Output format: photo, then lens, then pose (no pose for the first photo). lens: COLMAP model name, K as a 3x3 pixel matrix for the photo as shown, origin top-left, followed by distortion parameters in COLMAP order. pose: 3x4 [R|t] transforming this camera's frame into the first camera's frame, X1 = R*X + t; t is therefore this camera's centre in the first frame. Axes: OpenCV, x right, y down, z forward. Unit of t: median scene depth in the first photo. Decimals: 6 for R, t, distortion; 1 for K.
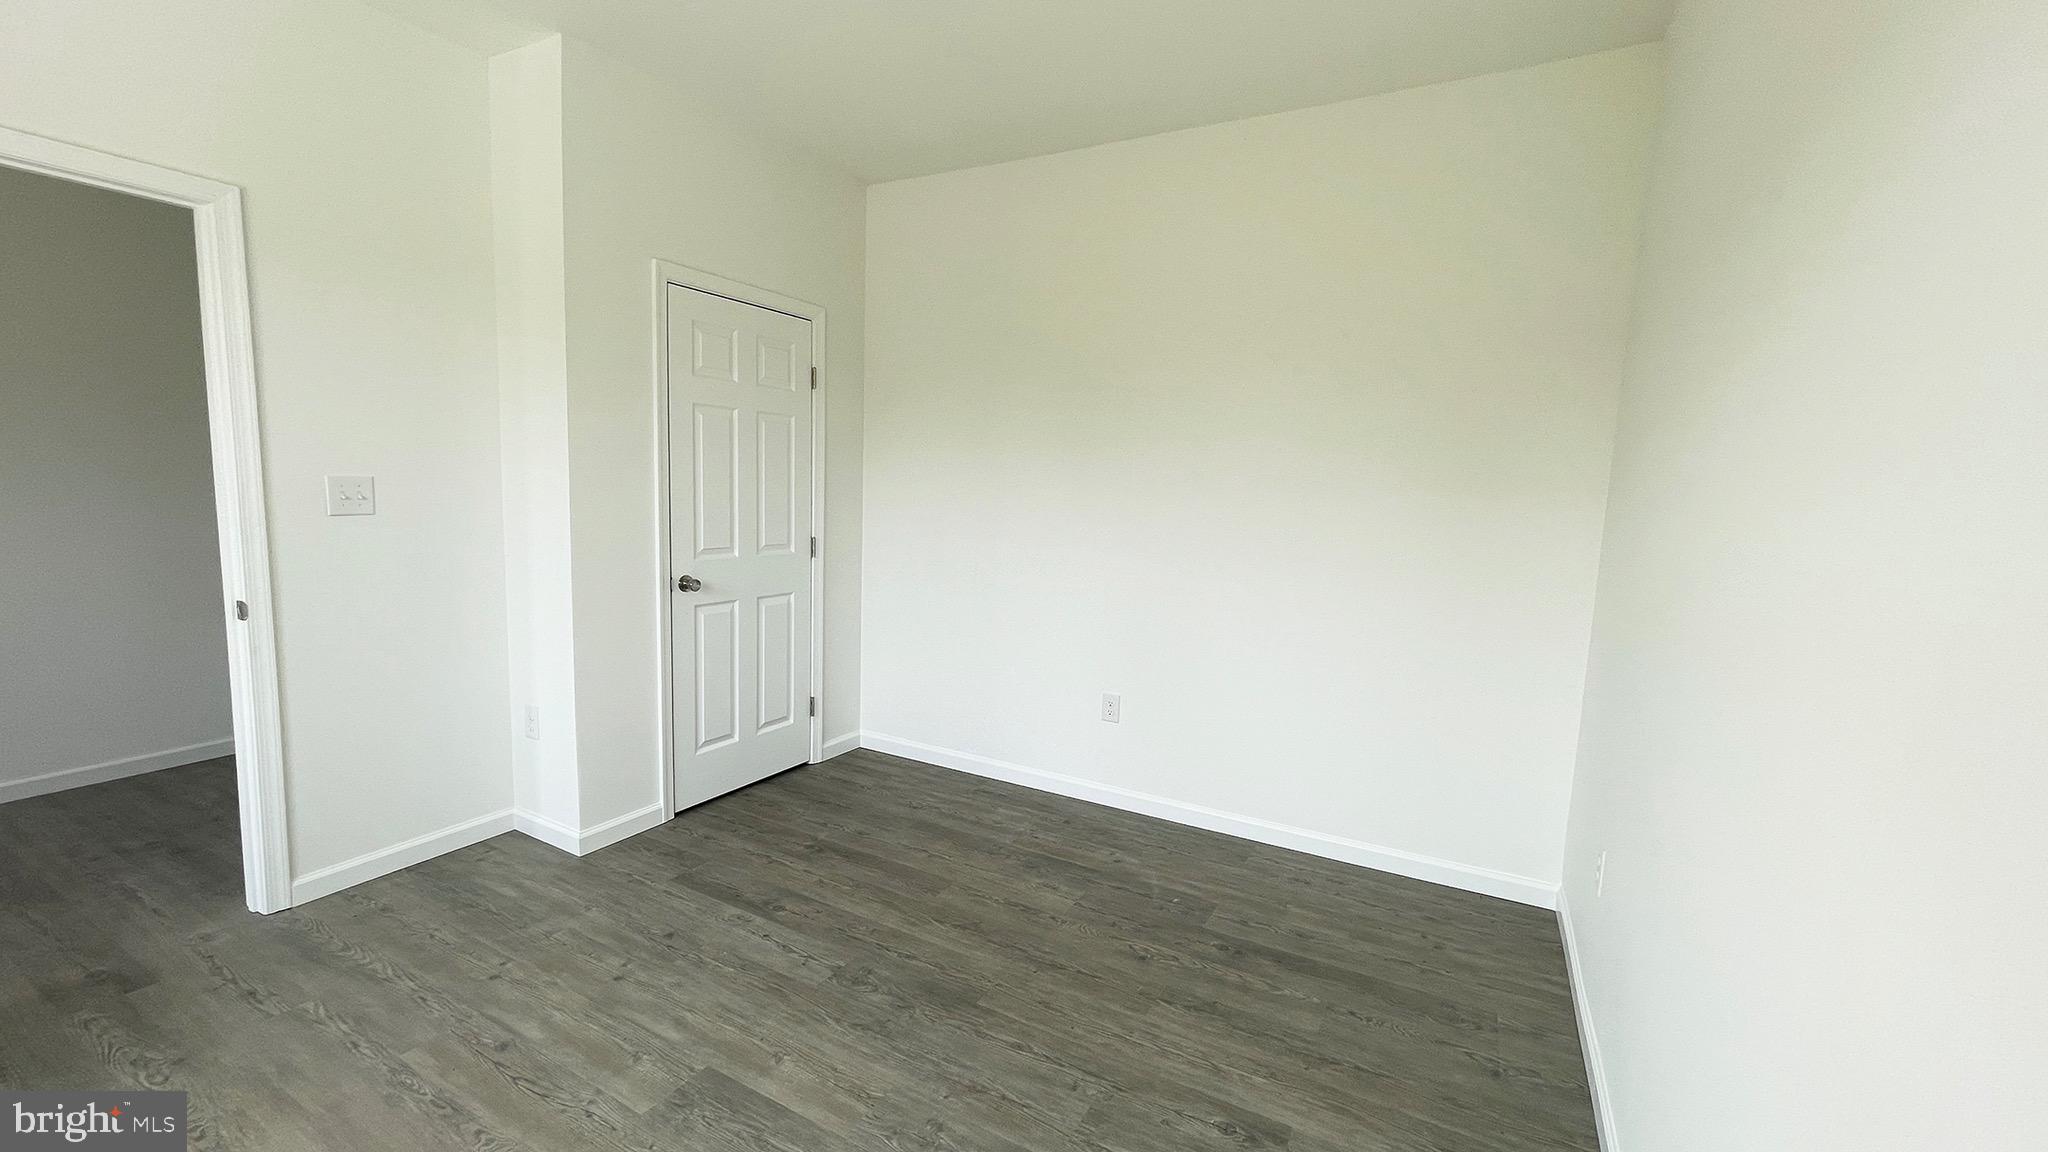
lens RADIAL K [[830.5, 0, 1028.6], [0, 830.5, 574.9], [0, 0, 1]] dist [0.002528, -0.000293]
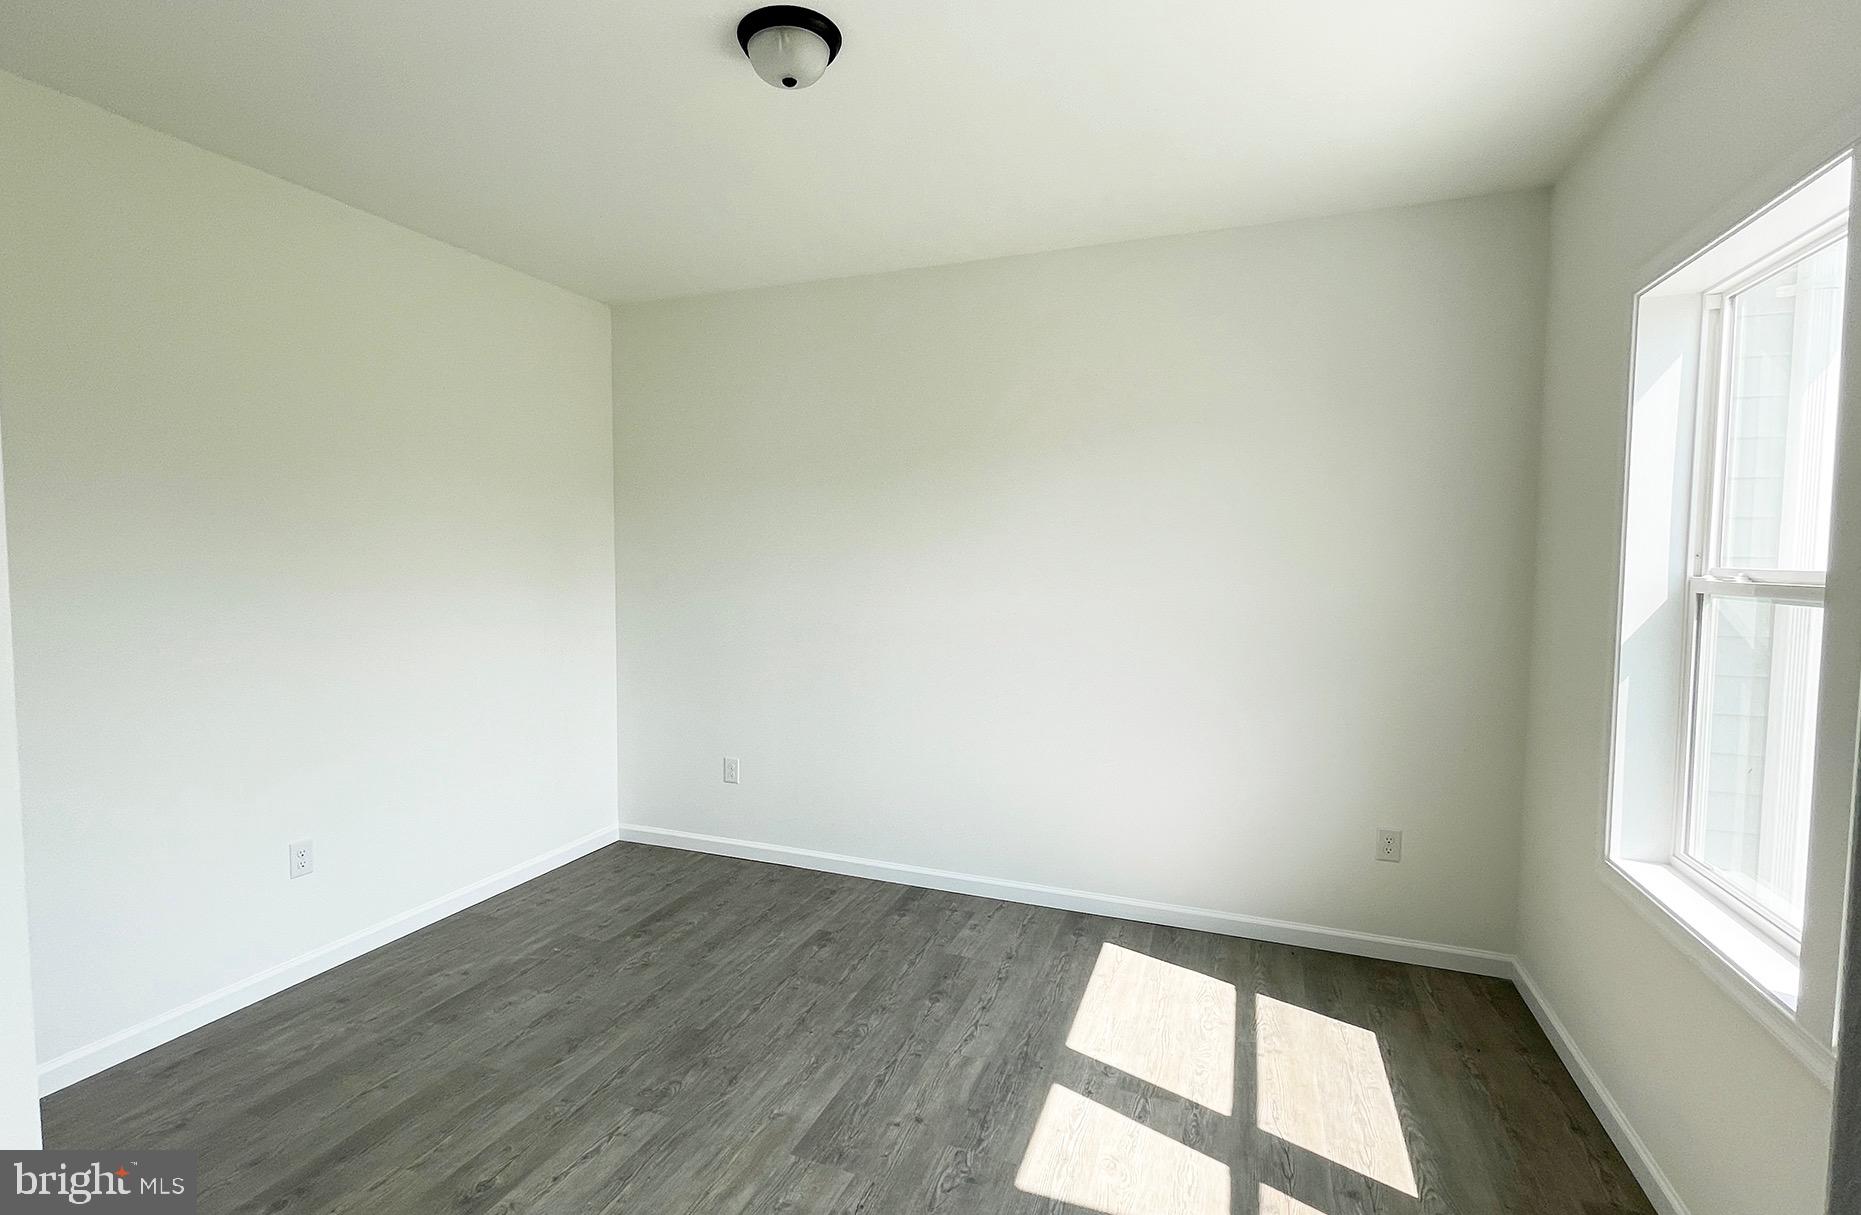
lens RADIAL K [[742.5, 0, 922.9], [0, 742.5, 606.3], [0, 0, 1]] dist [0.002226, 0.000425]
pose [[-0.081018, -0.089504, 0.992686, -0.918948], [0.109538, 0.989128, 0.098123, -0.126590], [-0.990675, 0.116686, -0.070333, 0.586938]]
